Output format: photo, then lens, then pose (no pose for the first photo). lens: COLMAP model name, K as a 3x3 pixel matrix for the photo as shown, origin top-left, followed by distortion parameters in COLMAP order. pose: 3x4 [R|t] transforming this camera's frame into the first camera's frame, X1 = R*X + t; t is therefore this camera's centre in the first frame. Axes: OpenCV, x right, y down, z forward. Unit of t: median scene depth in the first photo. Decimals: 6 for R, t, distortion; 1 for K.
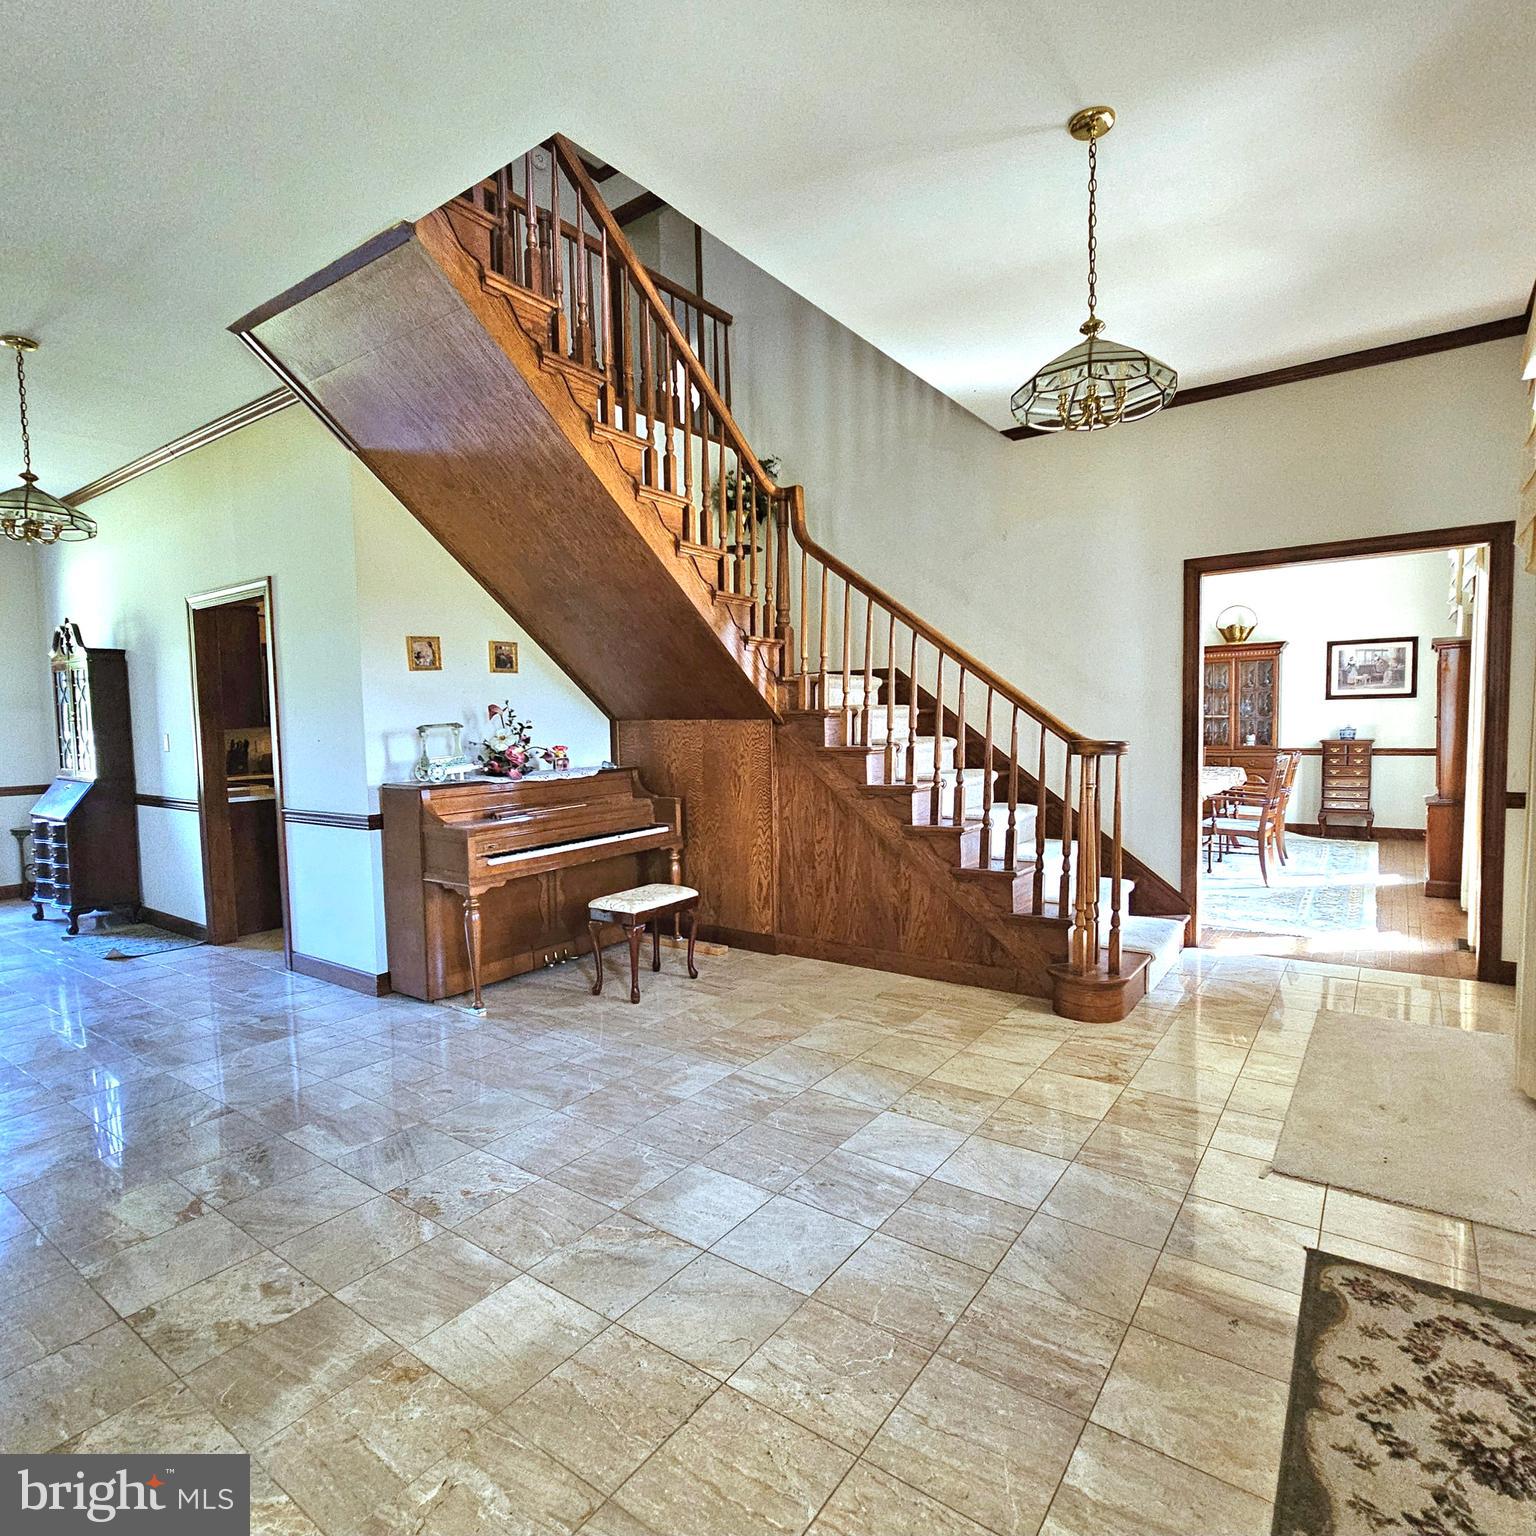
lens RADIAL K [[871.6, 0, 770.8], [0, 871.6, 774.4], [0, 0, 1]] dist [-0.001670, 0.000531]
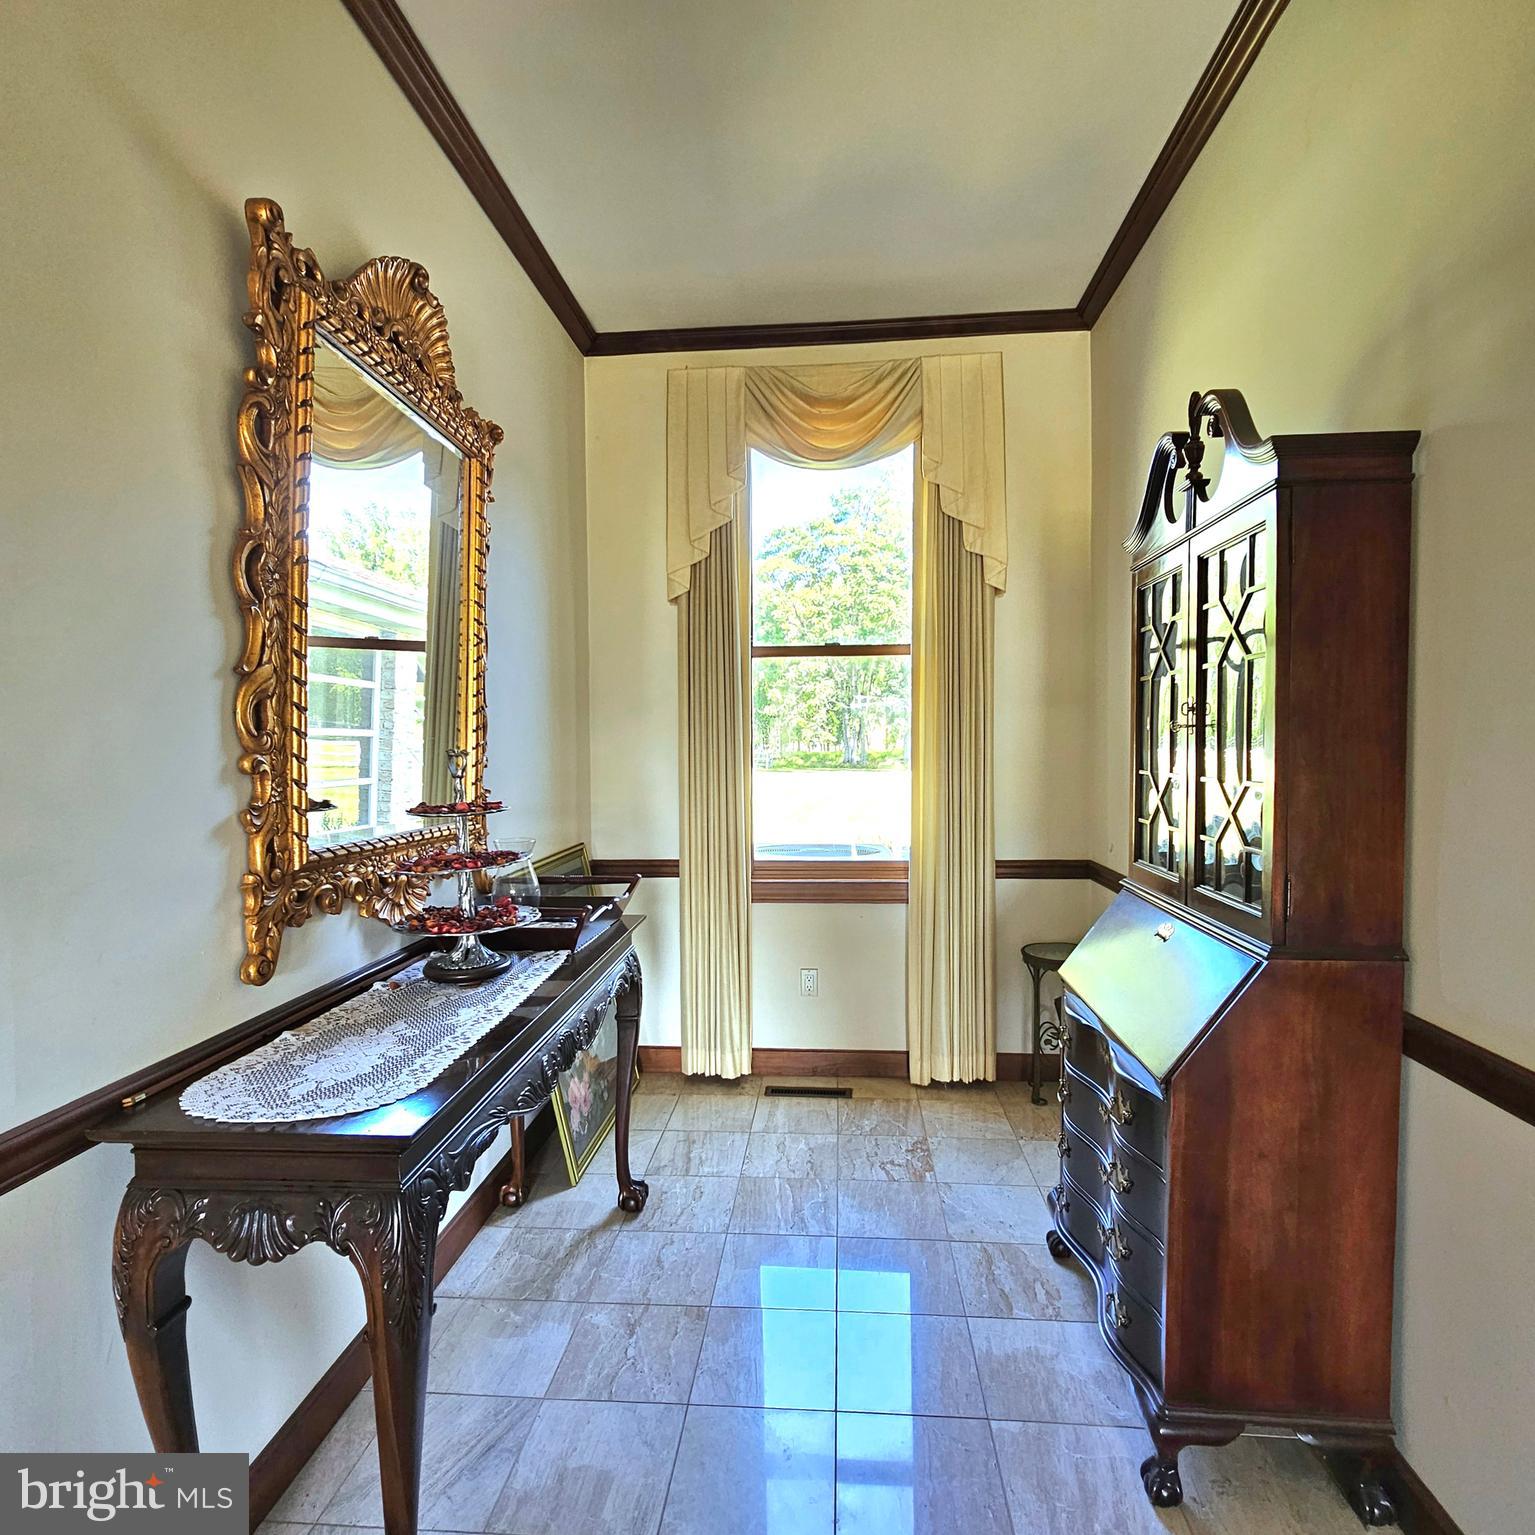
lens RADIAL K [[871.0, 0, 770.3], [0, 871.0, 773.9], [0, 0, 1]] dist [-0.001670, 0.000531]
pose [[0.512672, 0.040632, -0.857622, -0.810843], [-0.054345, 0.998412, 0.014816, -0.053435], [0.856863, 0.039012, 0.514066, 0.945238]]
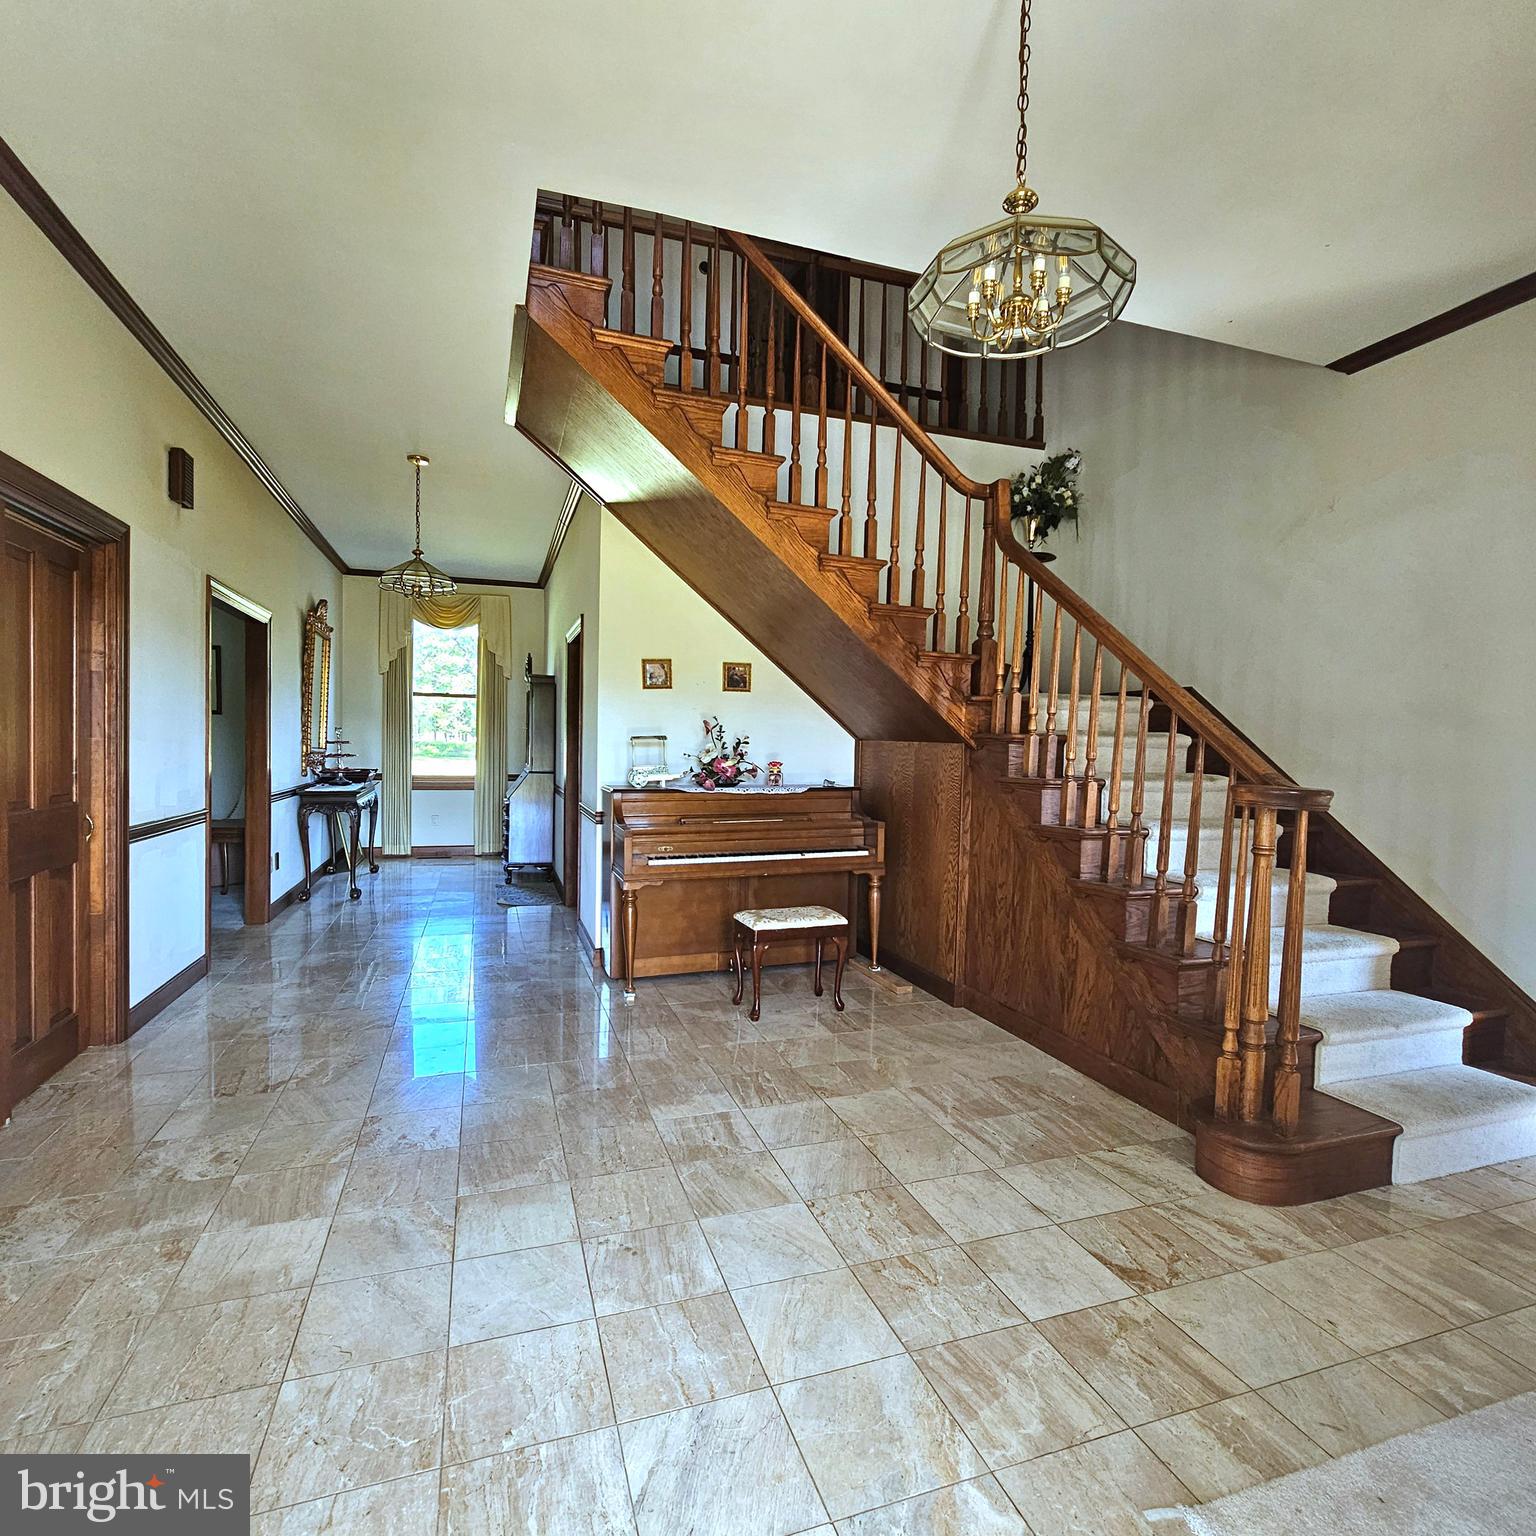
lens RADIAL K [[836.7, 0, 772.9], [0, 836.7, 774.7], [0, 0, 1]] dist [-0.000223, 0.000095]
pose [[0.815408, 0.056816, -0.576092, 0.364047], [-0.072073, 0.997393, -0.003646, -0.014752], [0.574383, 0.044493, 0.817377, 0.199249]]
